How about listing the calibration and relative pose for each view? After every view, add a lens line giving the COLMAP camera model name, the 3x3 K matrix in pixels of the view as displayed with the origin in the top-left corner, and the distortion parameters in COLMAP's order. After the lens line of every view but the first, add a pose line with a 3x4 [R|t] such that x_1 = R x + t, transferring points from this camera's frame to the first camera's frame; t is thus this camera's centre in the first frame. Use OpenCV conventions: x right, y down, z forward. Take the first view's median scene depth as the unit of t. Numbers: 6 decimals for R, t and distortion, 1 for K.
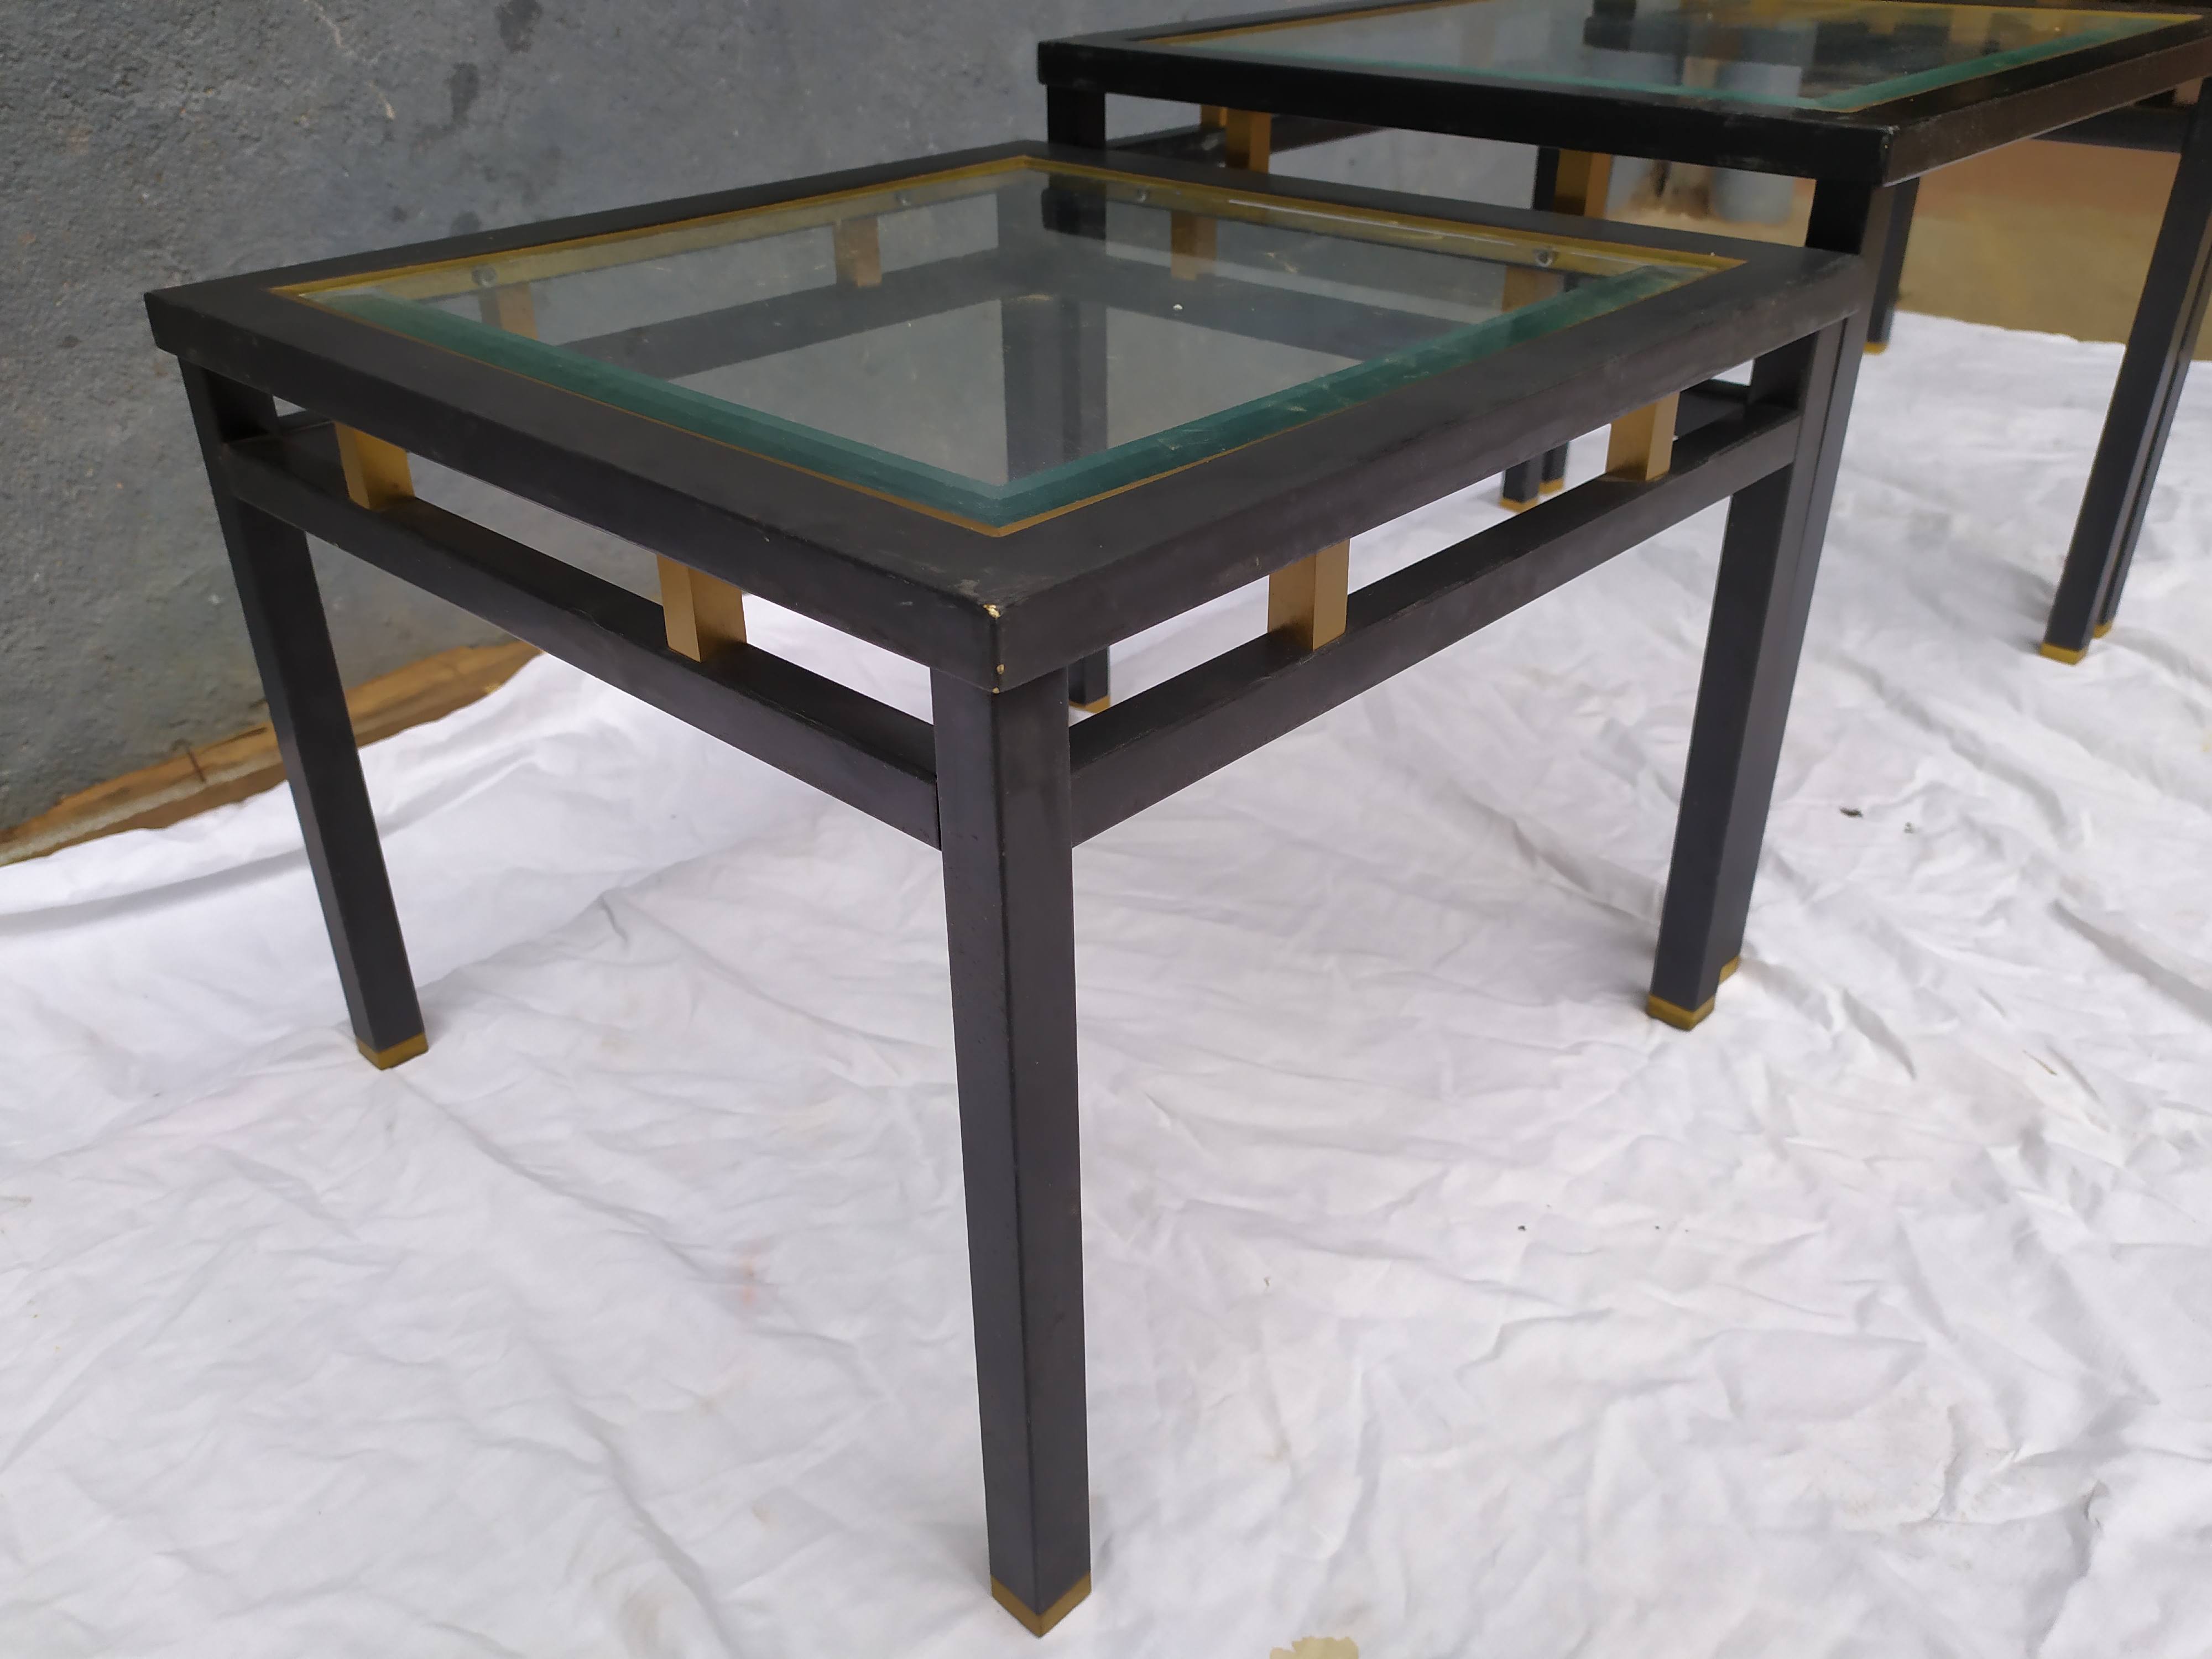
lens RADIAL K [[1736.1, 0, 1106.0], [0, 1736.1, 826.8], [0, 0, 1]] dist [0.023765, -0.029243]
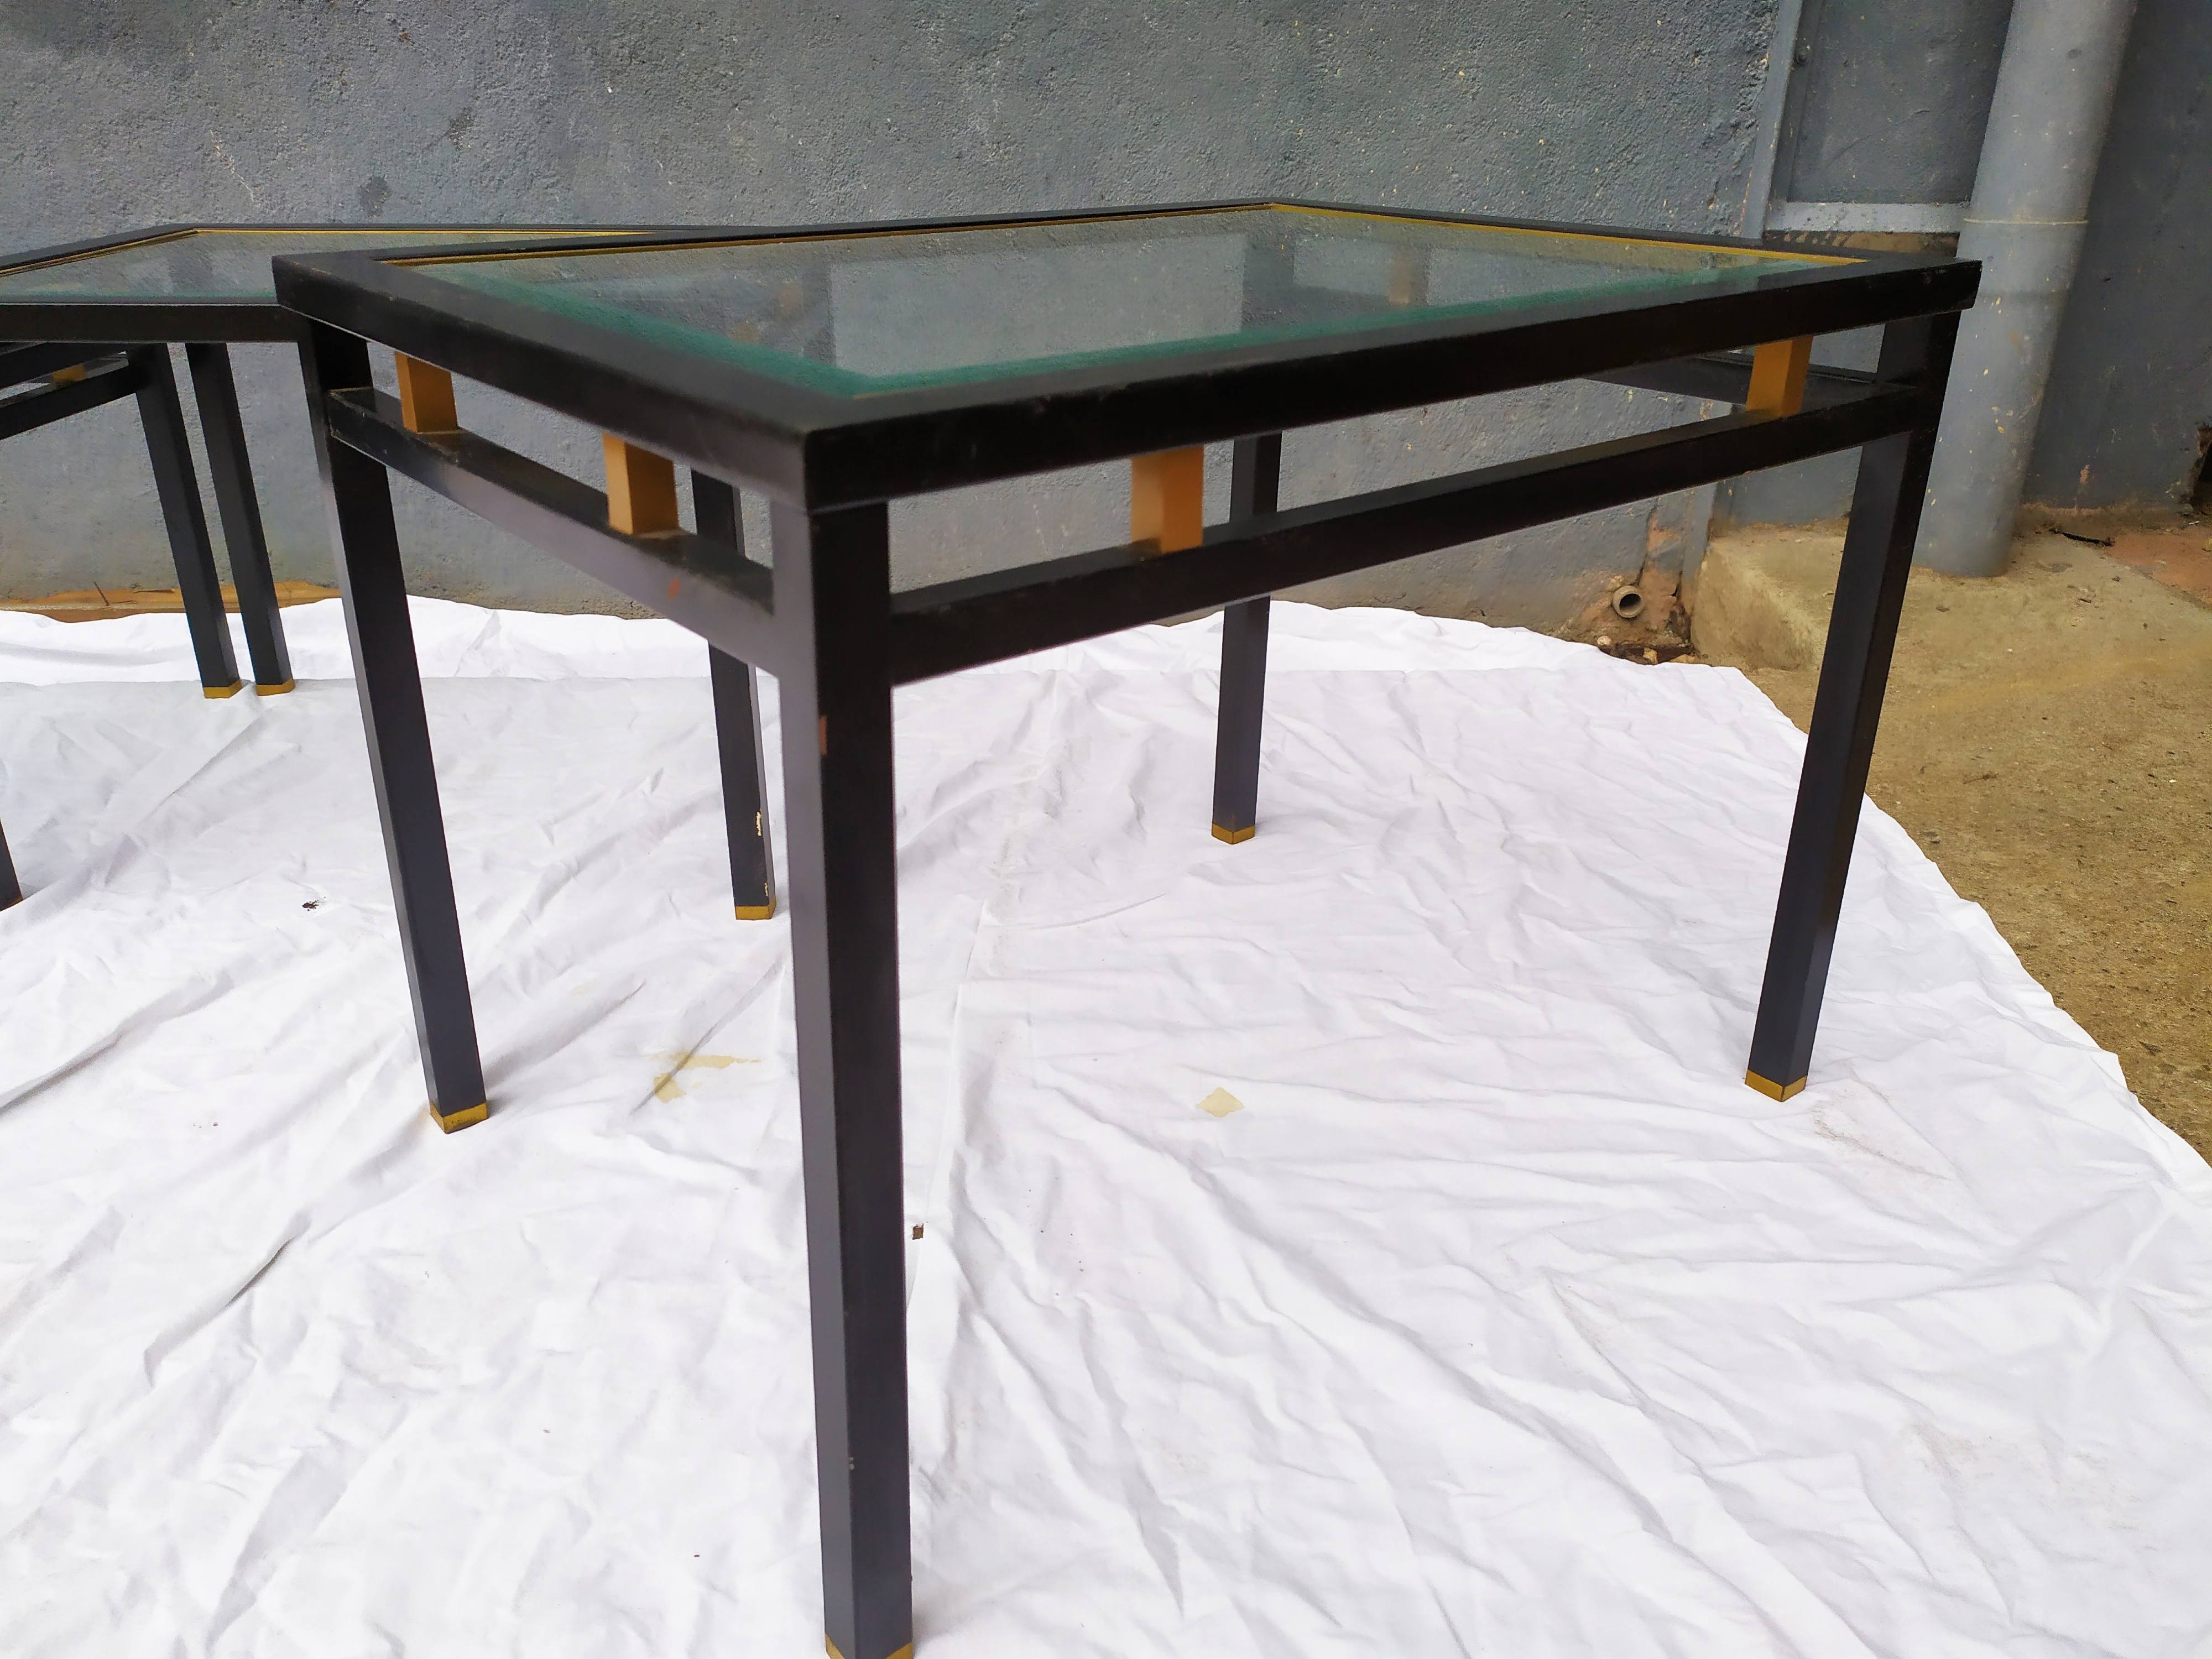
lens RADIAL K [[1713.3, 0, 1089.4], [0, 1713.3, 822.3], [0, 0, 1]] dist [0.031214, -0.039000]
pose [[0.693508, 0.312047, -0.649363, 1.322345], [-0.373914, 0.926331, 0.045809, -0.269779], [0.615820, 0.211037, 0.759097, 0.370354]]
